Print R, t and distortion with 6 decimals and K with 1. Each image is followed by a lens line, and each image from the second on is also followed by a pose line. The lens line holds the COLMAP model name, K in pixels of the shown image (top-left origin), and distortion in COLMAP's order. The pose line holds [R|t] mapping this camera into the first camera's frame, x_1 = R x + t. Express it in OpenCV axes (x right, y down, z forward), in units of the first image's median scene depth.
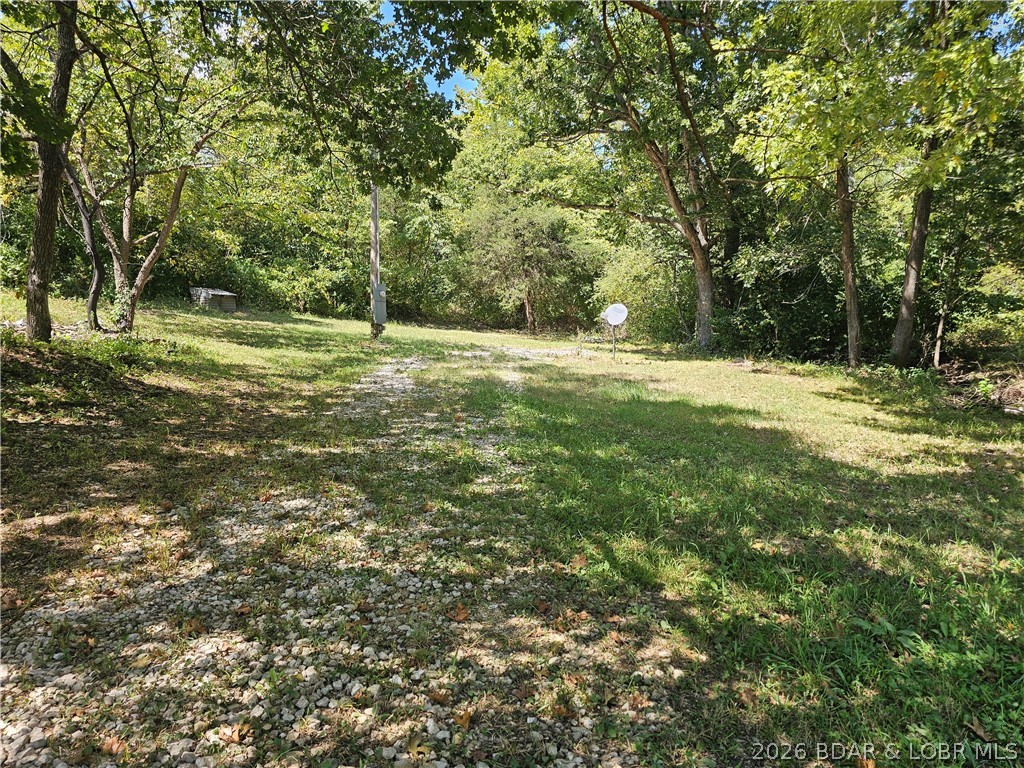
lens RADIAL K [[677.0, 0, 510.2], [0, 677.0, 377.5], [0, 0, 1]] dist [0.064855, -0.070072]
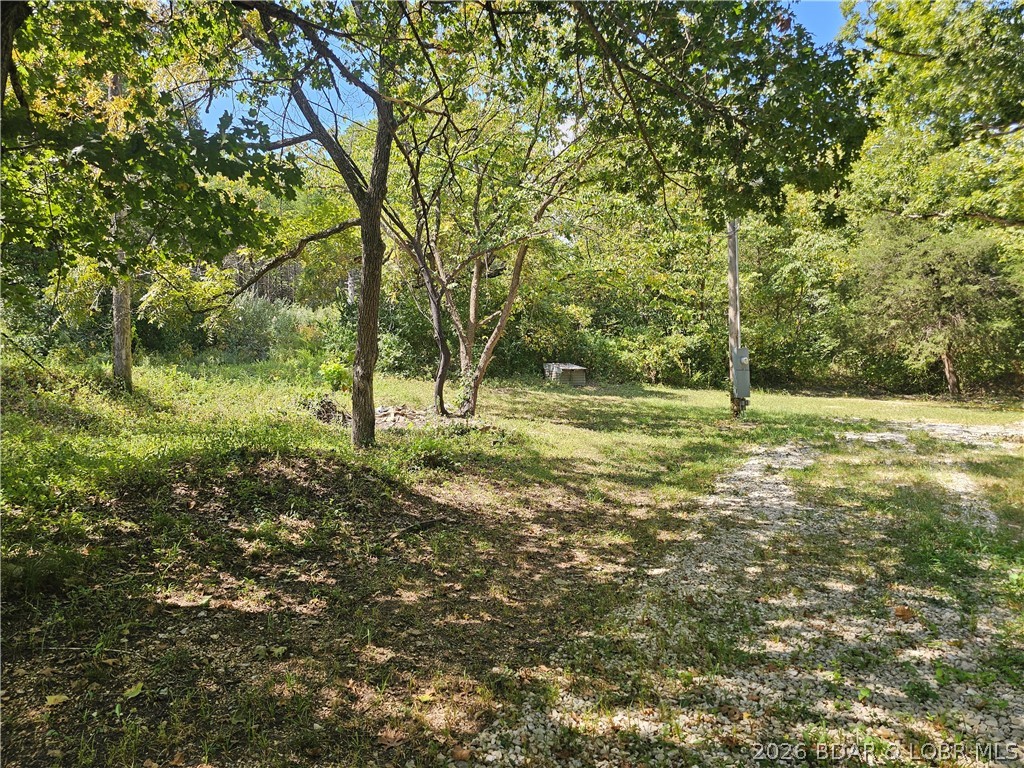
lens RADIAL K [[677.0, 0, 510.2], [0, 677.0, 377.5], [0, 0, 1]] dist [0.064855, -0.070072]
pose [[0.867655, -0.038881, -0.495644, -0.025783], [-0.007050, 0.995875, -0.090463, -0.024342], [0.497116, 0.081985, 0.863802, 0.143465]]
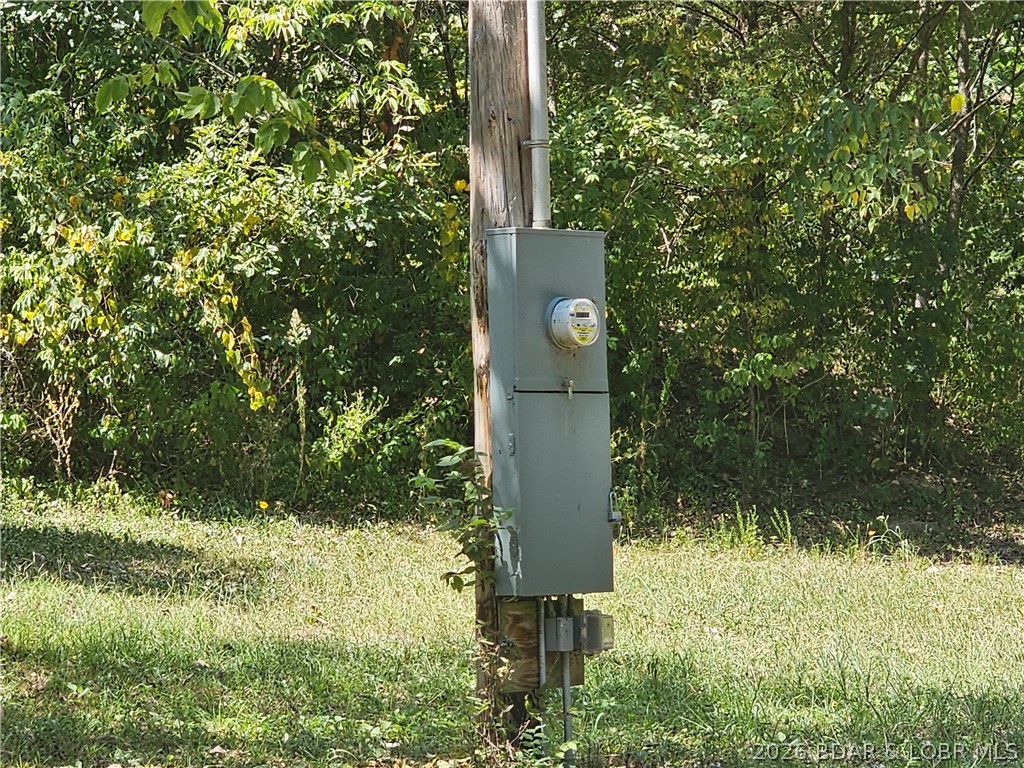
lens RADIAL K [[3938.5, 0, 512.0], [0, 3938.5, 384.0], [0, 0, 1]] dist [-0.115868, -1.203198]
pose [[0.970053, -0.036408, -0.240151, -0.039693], [0.012186, 0.994752, -0.101587, -0.041920], [0.242589, 0.095618, 0.965406, 0.329904]]
